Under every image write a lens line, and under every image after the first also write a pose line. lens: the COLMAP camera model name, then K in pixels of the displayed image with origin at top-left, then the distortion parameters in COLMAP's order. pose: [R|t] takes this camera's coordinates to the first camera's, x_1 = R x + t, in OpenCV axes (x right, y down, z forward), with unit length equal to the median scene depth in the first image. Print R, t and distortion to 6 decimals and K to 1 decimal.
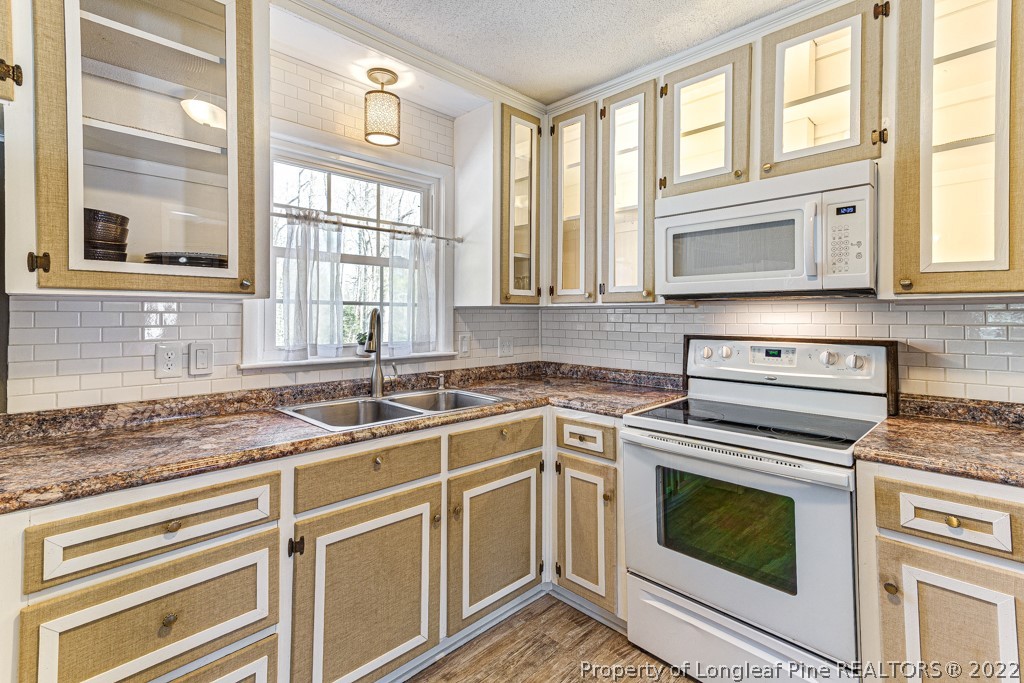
lens RADIAL K [[496.7, 0, 509.0], [0, 496.7, 309.8], [0, 0, 1]] dist [0.022777, 0.007905]
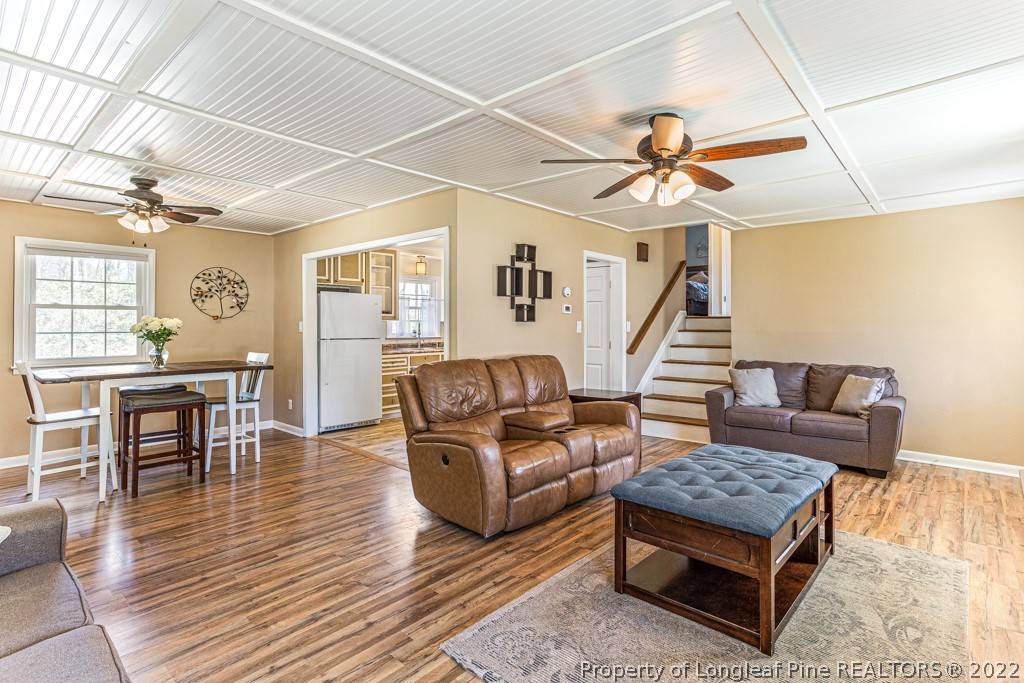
lens RADIAL K [[496.7, 0, 505.7], [0, 496.7, 325.4], [0, 0, 1]] dist [0.022777, 0.007905]
pose [[0.998443, -0.004647, 0.055589, 0.172126], [0.003974, 0.999917, 0.012220, -0.028443], [-0.055641, -0.011980, 0.998379, -2.900019]]
